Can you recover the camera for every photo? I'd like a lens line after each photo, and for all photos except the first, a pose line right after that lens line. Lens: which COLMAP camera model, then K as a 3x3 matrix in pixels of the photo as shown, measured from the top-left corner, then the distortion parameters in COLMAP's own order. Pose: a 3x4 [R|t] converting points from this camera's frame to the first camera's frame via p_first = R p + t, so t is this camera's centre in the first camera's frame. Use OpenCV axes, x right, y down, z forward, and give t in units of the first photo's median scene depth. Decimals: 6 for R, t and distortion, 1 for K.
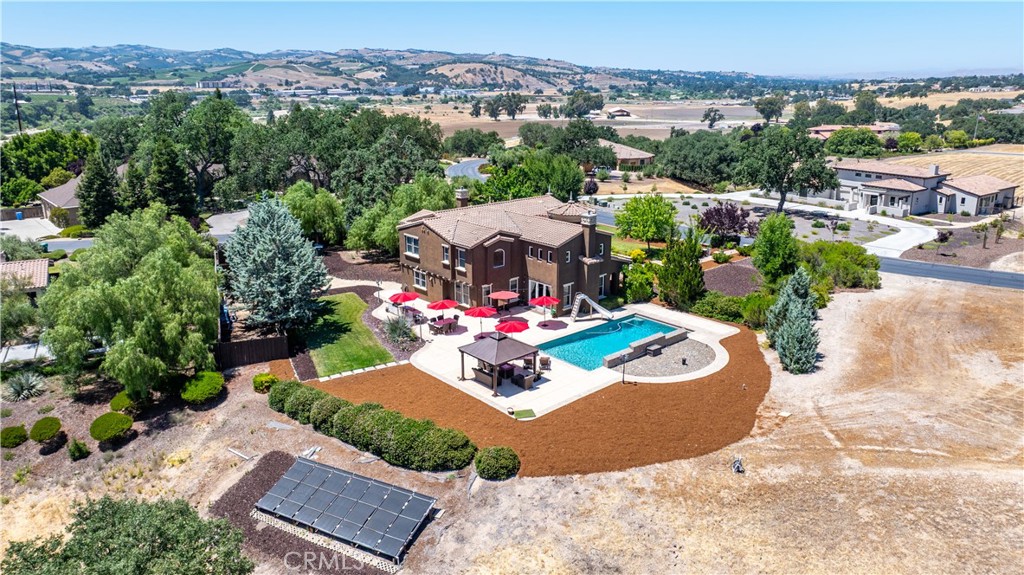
lens RADIAL K [[732.5, 0, 512.0], [0, 732.5, 287.5], [0, 0, 1]] dist [-0.038458, -0.000576]
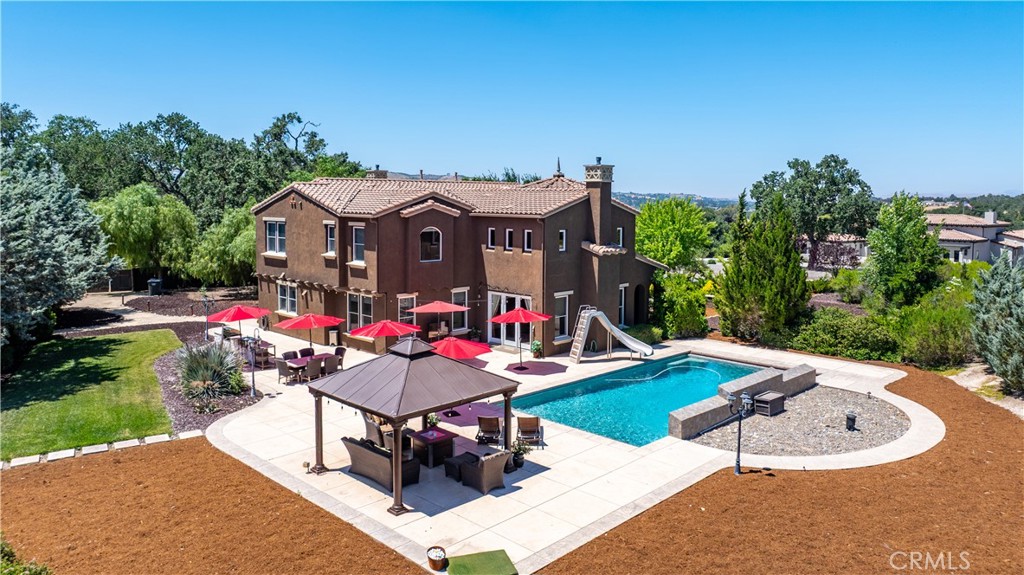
lens RADIAL K [[748.4, 0, 511.9], [0, 748.4, 245.5], [0, 0, 1]] dist [-0.031712, 0.002655]
pose [[0.998162, 0.002151, 0.060570, 0.007644], [0.010981, 0.976413, -0.215630, 0.077520], [-0.059605, 0.215898, 0.974595, 0.476555]]
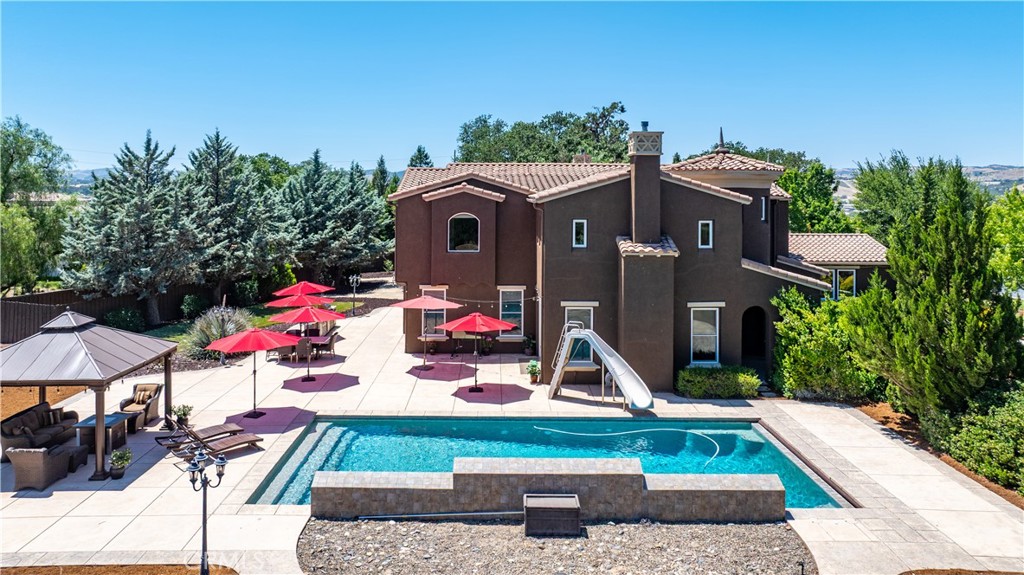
lens RADIAL K [[744.7, 0, 488.8], [0, 744.7, 187.0], [0, 0, 1]] dist [-0.013841, -0.001450]
pose [[0.743163, -0.001150, -0.669109, 0.312285], [-0.192103, 0.957532, -0.215010, 0.031085], [0.640941, 0.288325, 0.711381, 0.669545]]
